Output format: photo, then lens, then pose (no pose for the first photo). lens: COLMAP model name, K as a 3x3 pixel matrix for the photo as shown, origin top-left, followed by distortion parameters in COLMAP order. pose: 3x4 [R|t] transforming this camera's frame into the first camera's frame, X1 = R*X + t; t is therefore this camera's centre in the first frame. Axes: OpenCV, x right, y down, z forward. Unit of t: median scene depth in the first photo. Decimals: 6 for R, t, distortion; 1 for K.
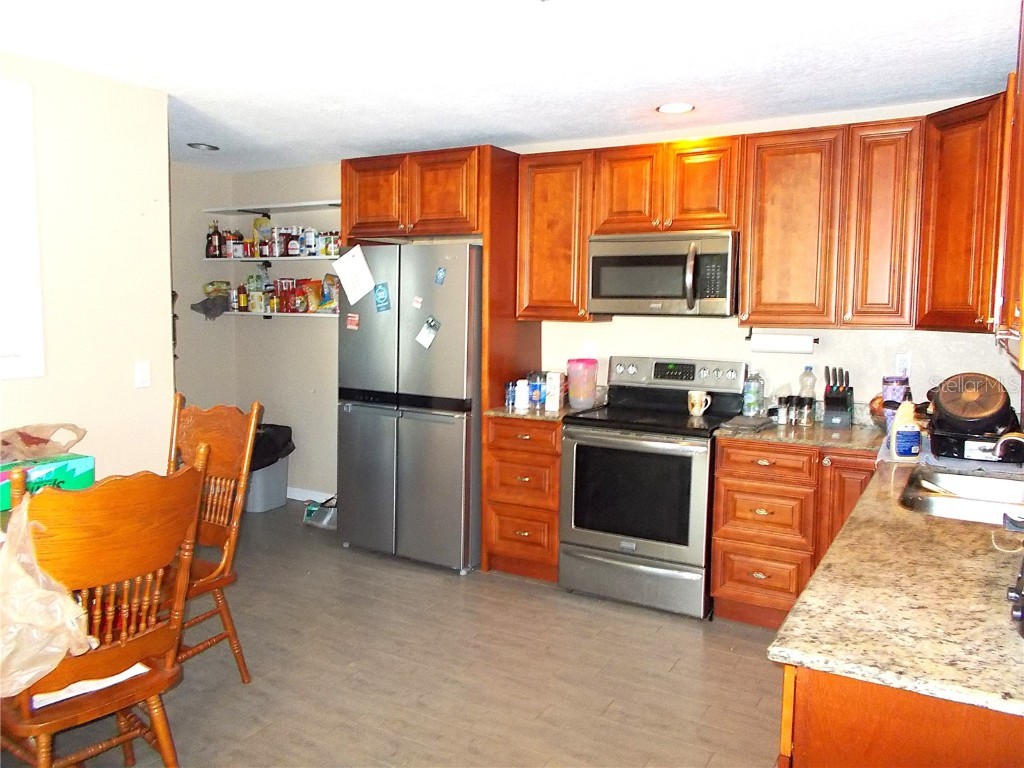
lens RADIAL K [[782.1, 0, 507.2], [0, 782.1, 369.8], [0, 0, 1]] dist [0.005167, -0.003542]
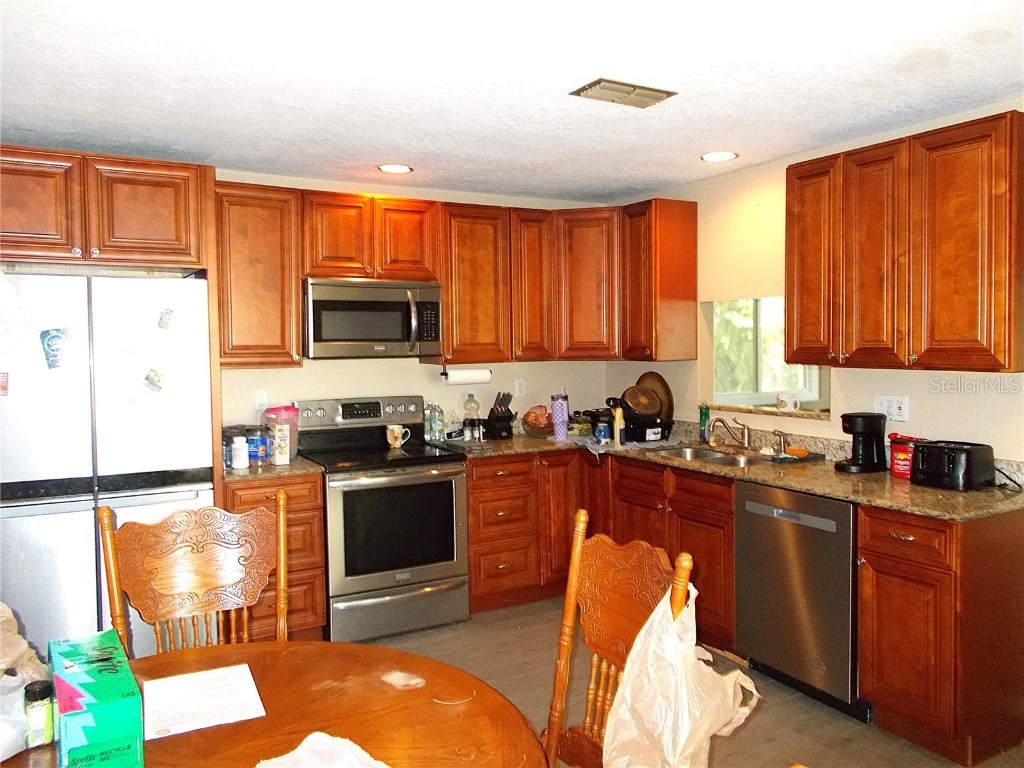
lens RADIAL K [[782.1, 0, 507.2], [0, 782.1, 369.8], [0, 0, 1]] dist [0.005167, -0.003542]
pose [[0.502667, -0.050436, 0.863007, -0.581478], [0.088732, 0.996034, 0.006527, -0.040495], [-0.859914, 0.073295, 0.505149, 0.289581]]
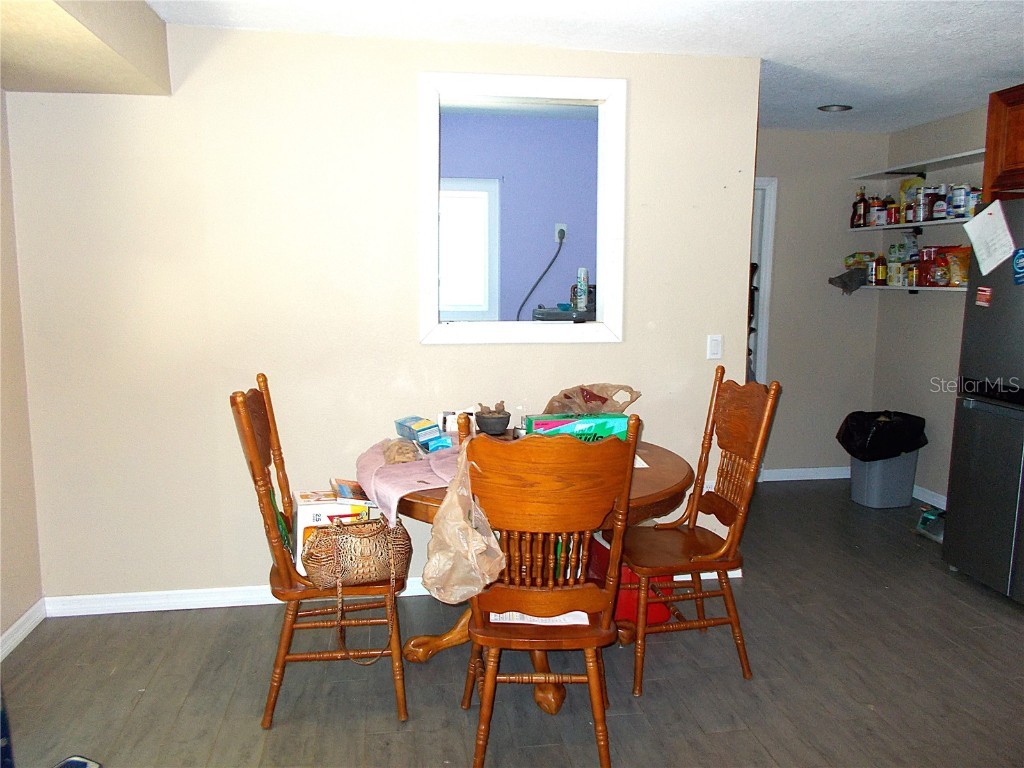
lens RADIAL K [[782.1, 0, 507.2], [0, 782.1, 369.8], [0, 0, 1]] dist [0.005167, -0.003542]
pose [[0.634997, 0.080283, -0.768332, 0.113007], [-0.057892, 0.996734, 0.056303, -0.003743], [0.770343, 0.008728, 0.637570, 0.112429]]
